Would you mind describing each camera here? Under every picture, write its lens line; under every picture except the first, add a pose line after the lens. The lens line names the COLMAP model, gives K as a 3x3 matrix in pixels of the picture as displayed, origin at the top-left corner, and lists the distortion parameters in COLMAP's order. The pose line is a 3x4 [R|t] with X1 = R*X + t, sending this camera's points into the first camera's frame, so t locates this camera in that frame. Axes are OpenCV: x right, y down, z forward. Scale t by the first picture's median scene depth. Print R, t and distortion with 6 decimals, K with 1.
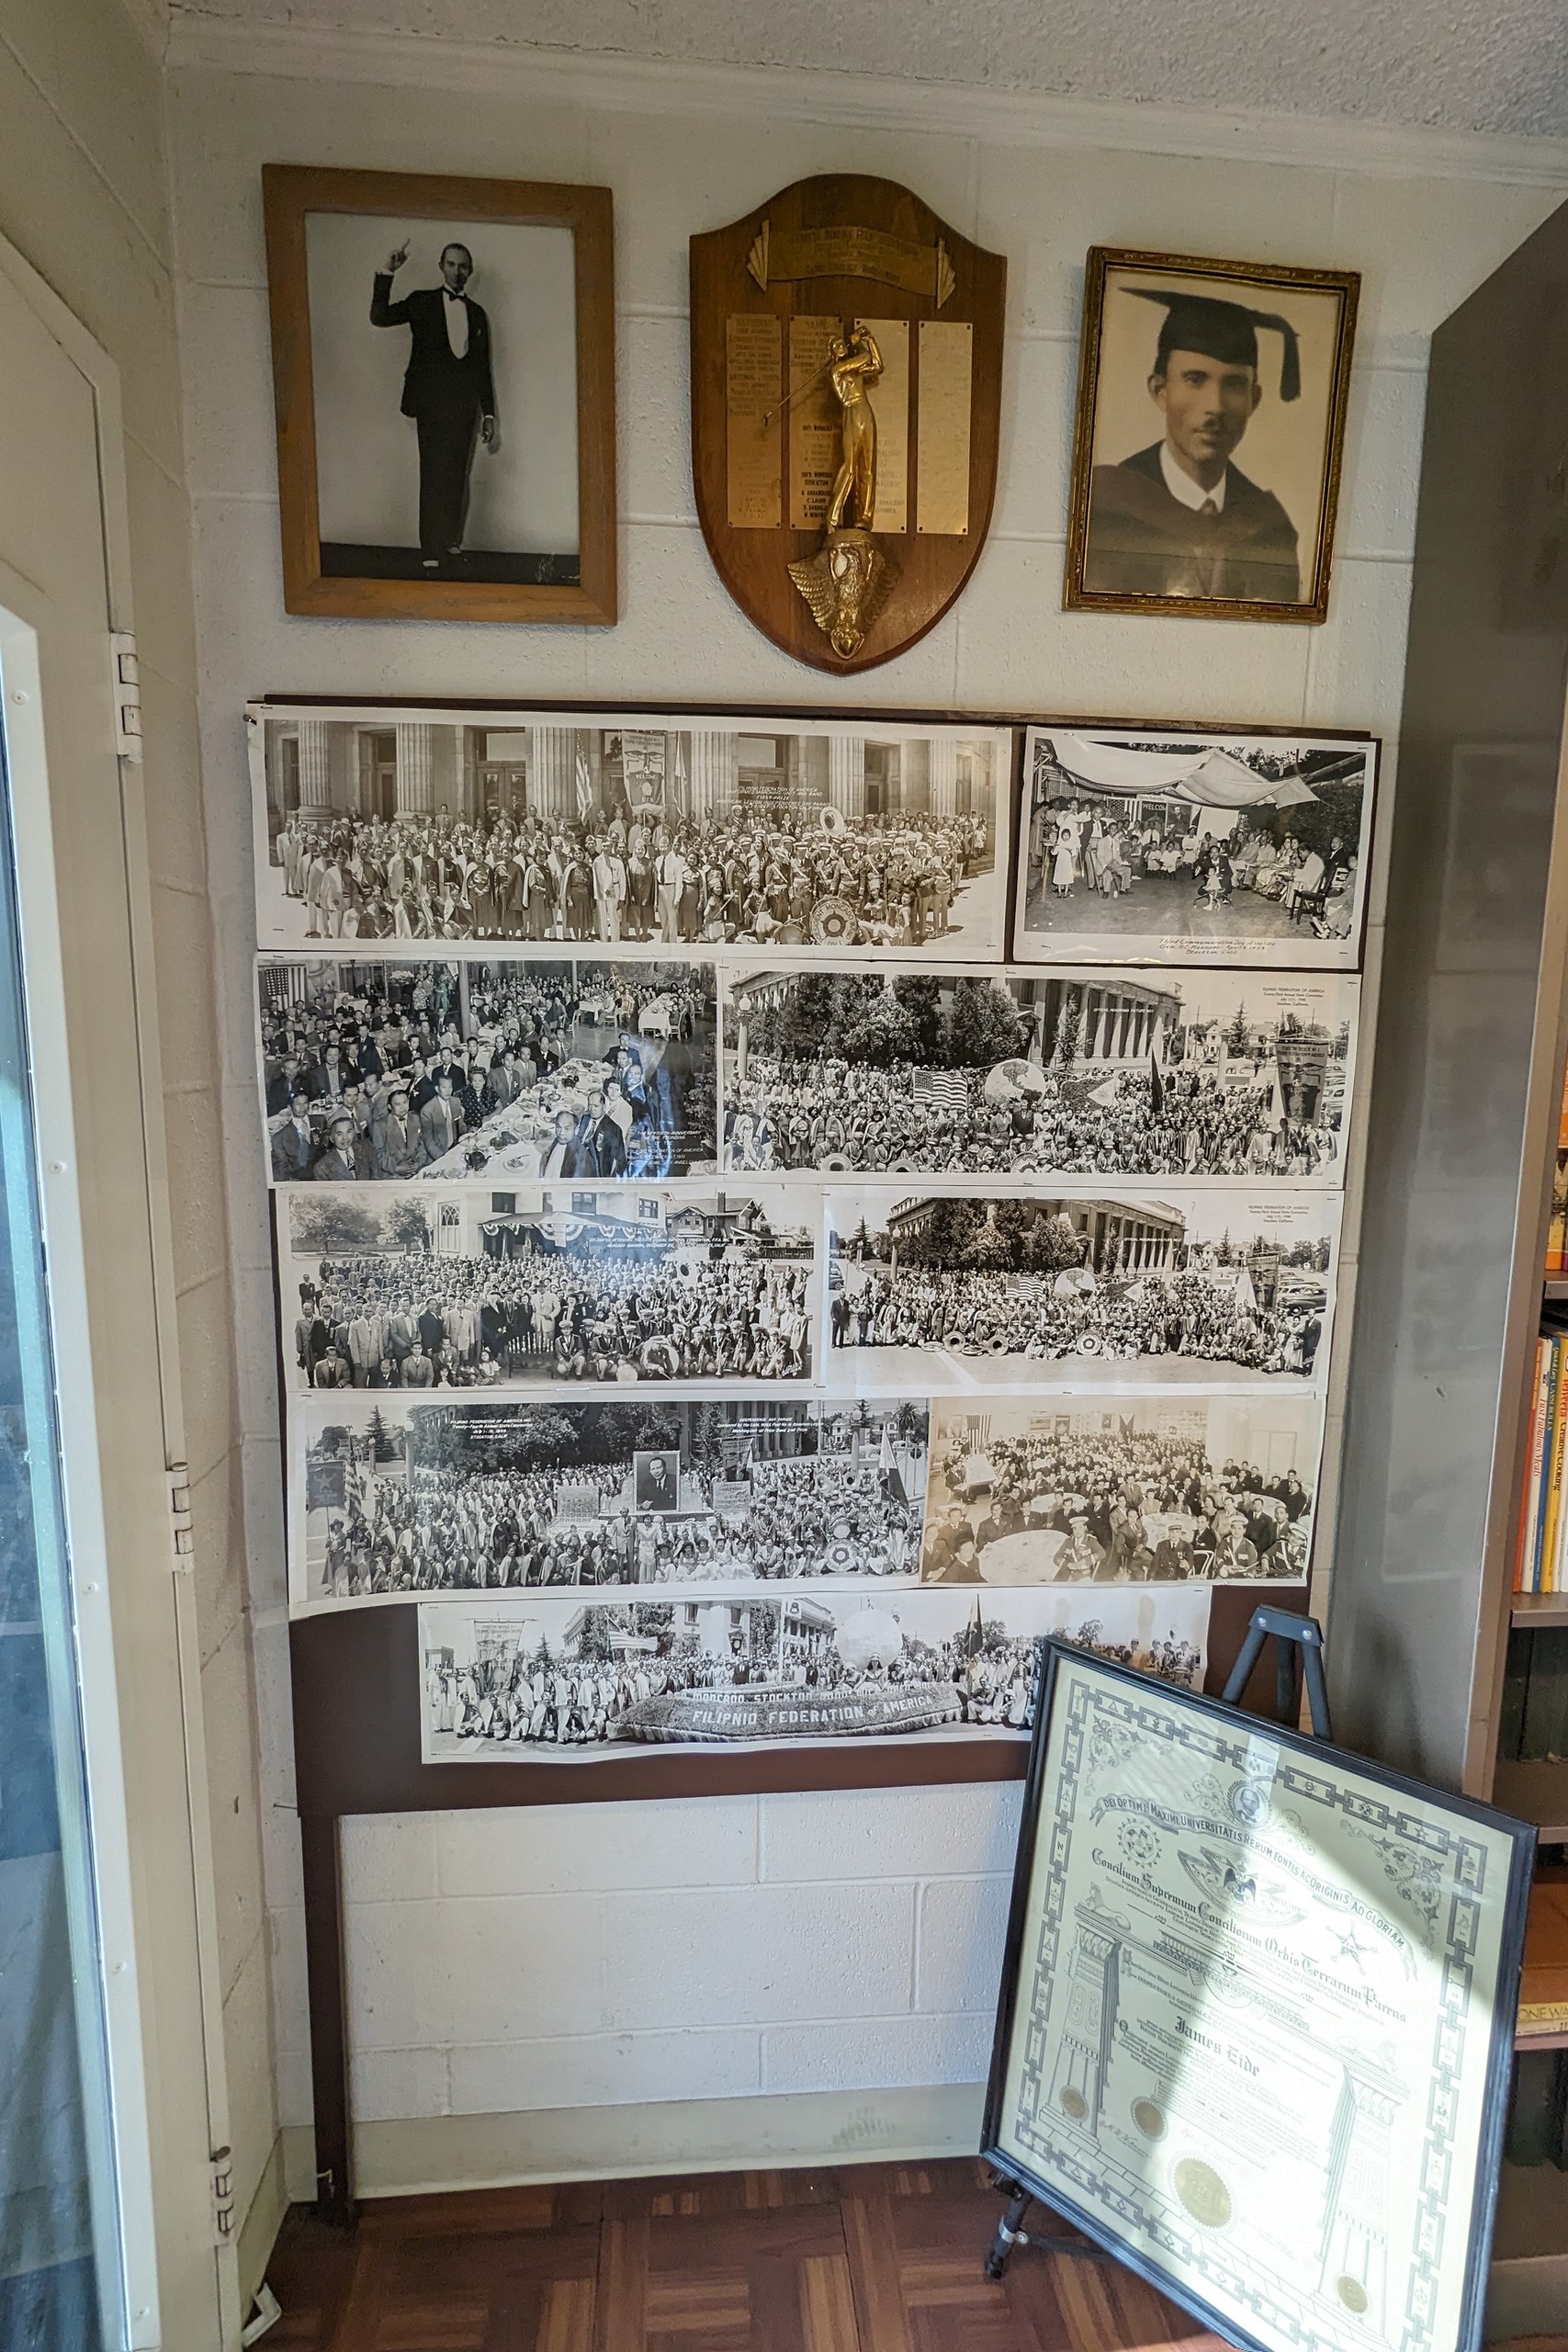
lens RADIAL K [[1147.0, 0, 777.0], [0, 1147.0, 1170.1], [0, 0, 1]] dist [-0.005112, 0.006078]
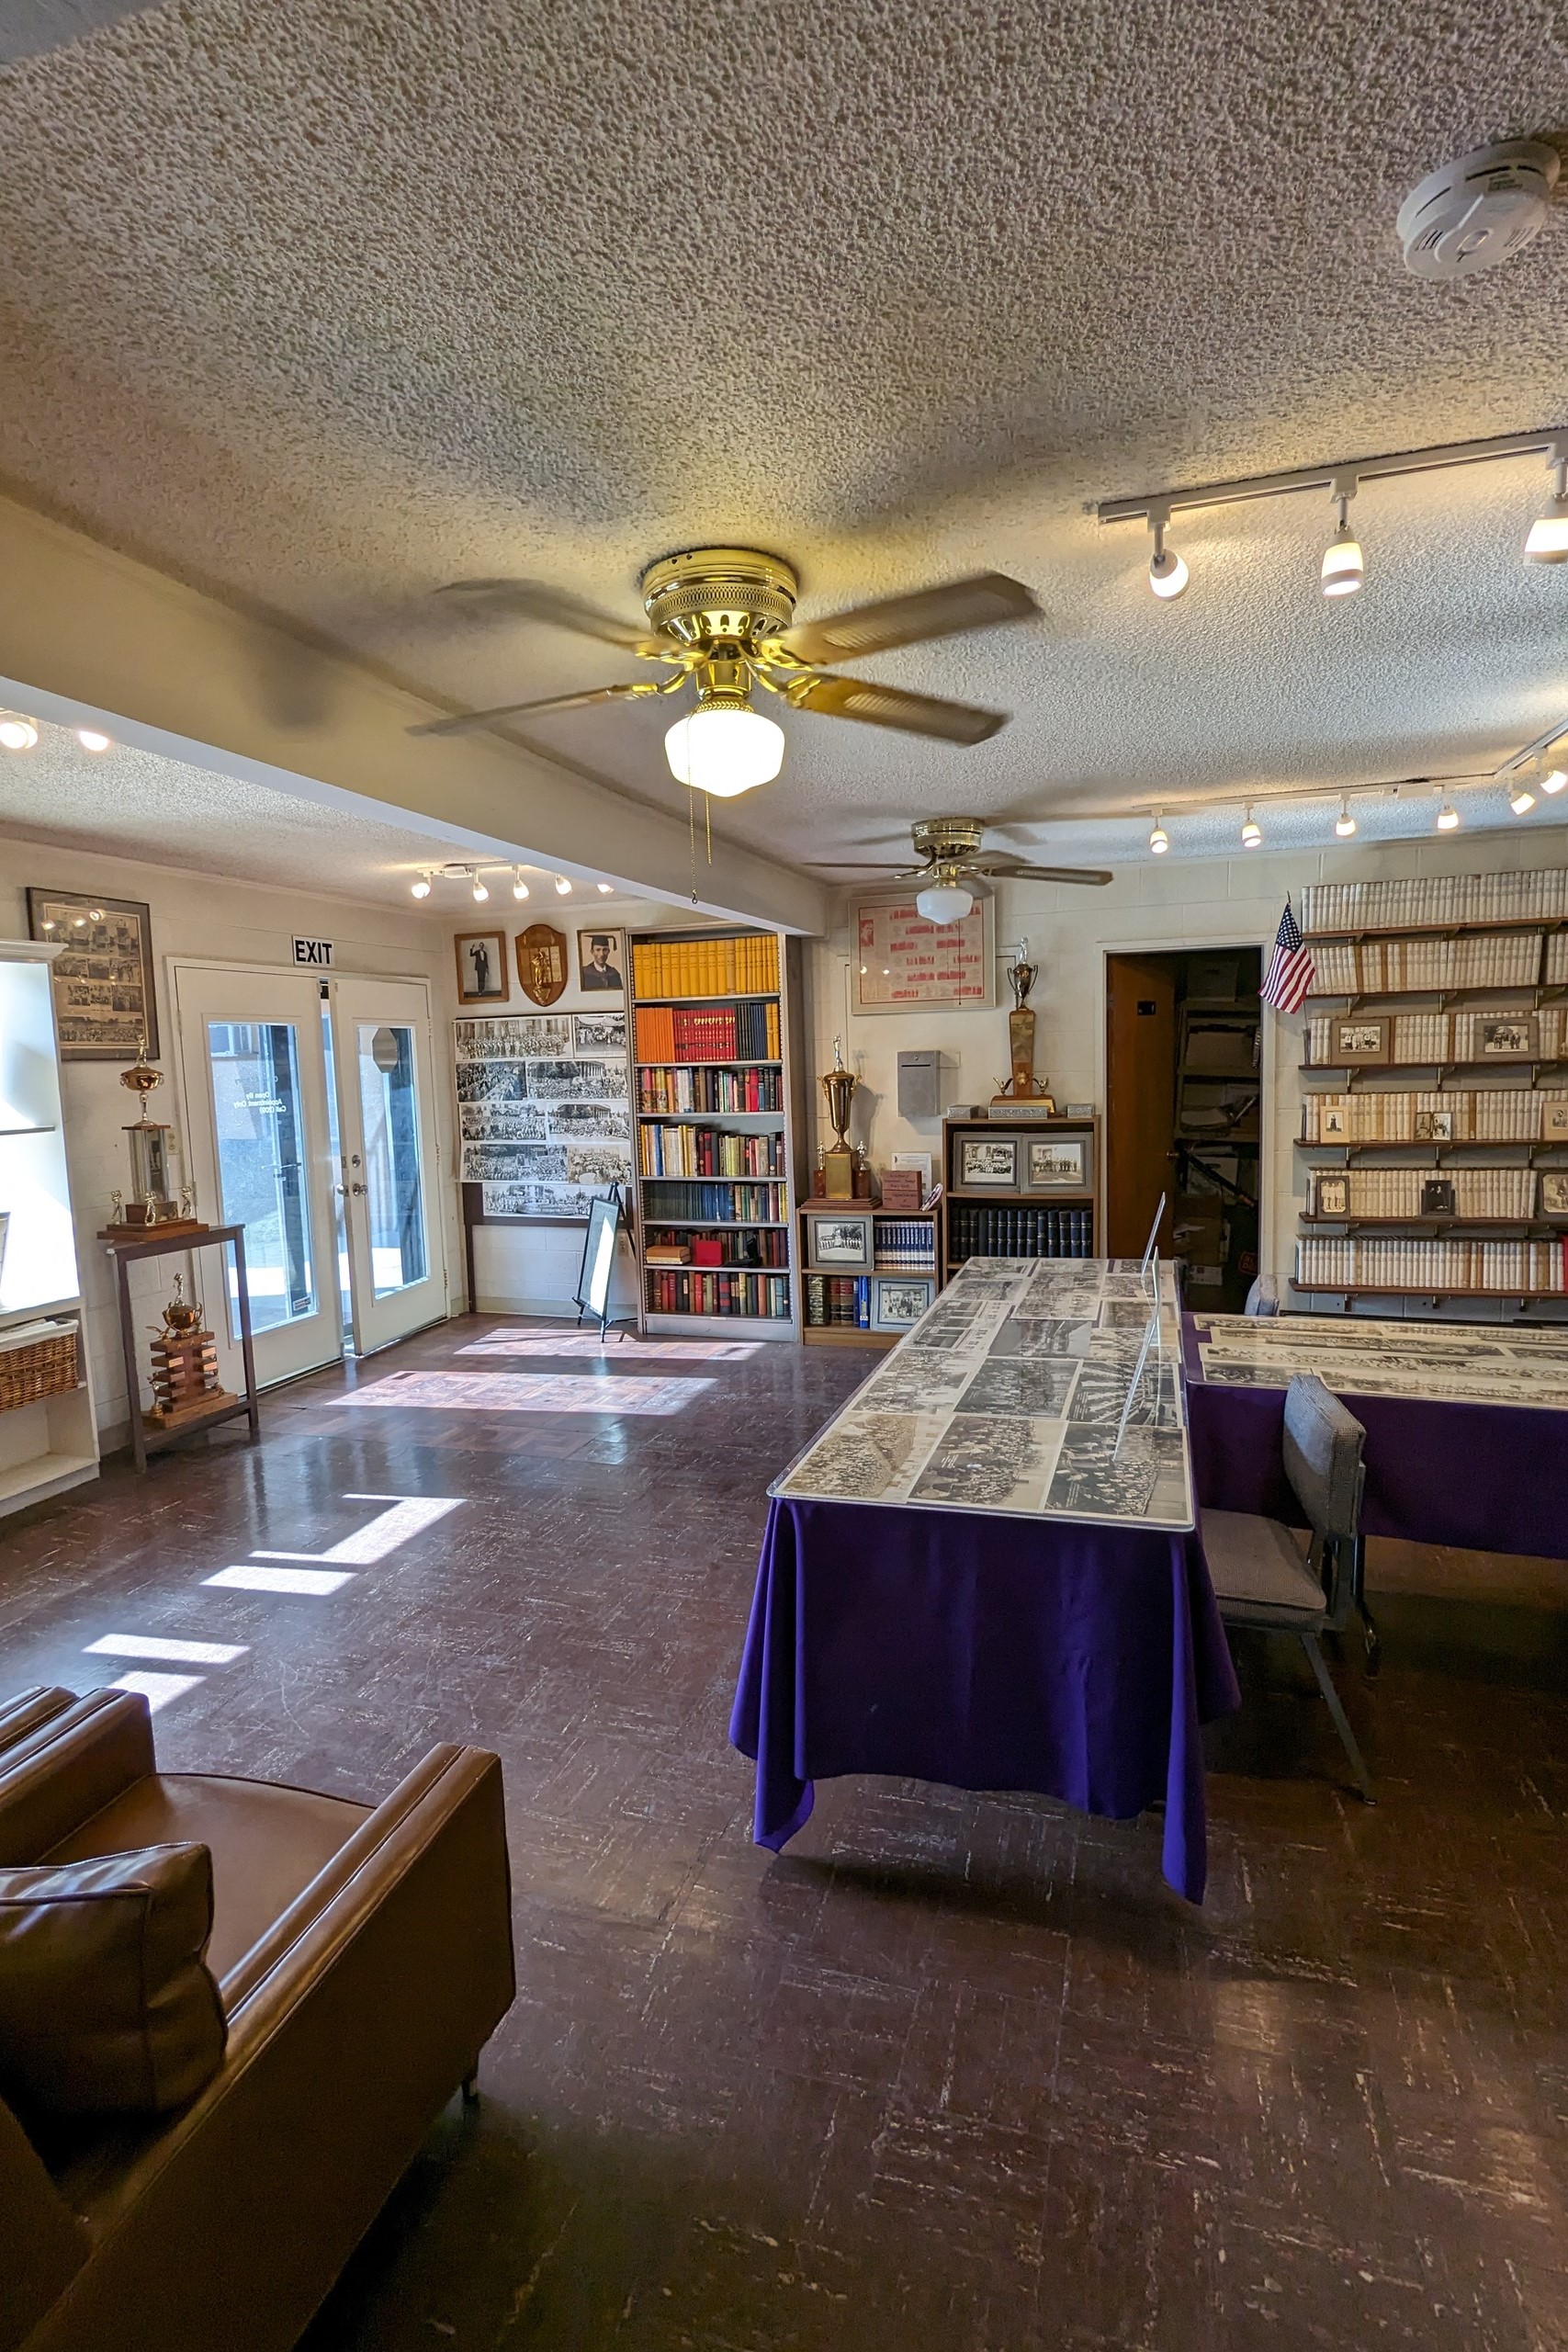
lens RADIAL K [[1147.0, 0, 782.7], [0, 1147.0, 1175.6], [0, 0, 1]] dist [-0.005112, 0.006078]
pose [[0.916830, 0.003302, -0.399264, 3.176475], [-0.014506, 0.999581, -0.025045, 0.473614], [0.399014, 0.028754, 0.916494, -3.412028]]
